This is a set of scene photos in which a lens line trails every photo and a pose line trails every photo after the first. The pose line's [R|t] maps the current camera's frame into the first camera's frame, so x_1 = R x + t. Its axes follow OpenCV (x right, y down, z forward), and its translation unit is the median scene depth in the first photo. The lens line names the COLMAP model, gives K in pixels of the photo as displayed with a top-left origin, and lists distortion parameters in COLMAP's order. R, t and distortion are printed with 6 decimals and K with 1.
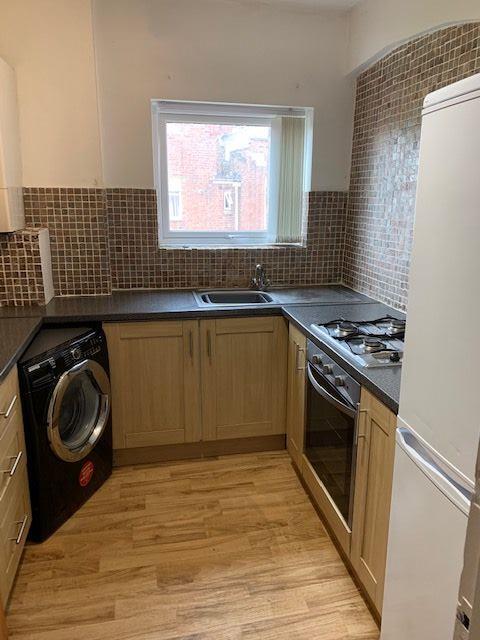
lens RADIAL K [[498.5, 0, 246.2], [0, 498.5, 322.5], [0, 0, 1]] dist [0.031916, -0.023333]
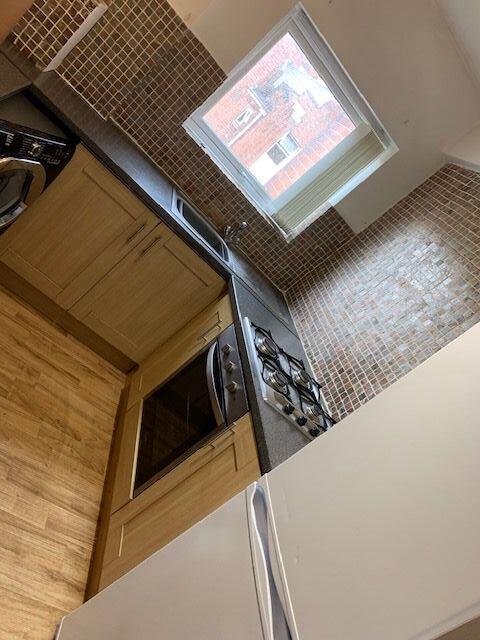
lens RADIAL K [[498.5, 0, 239.0], [0, 498.5, 317.4], [0, 0, 1]] dist [0.031916, -0.023333]
pose [[0.675593, 0.691452, 0.255868, -0.109434], [-0.720537, 0.692748, 0.030436, -0.012798], [-0.156207, -0.204925, 0.966232, 0.052518]]
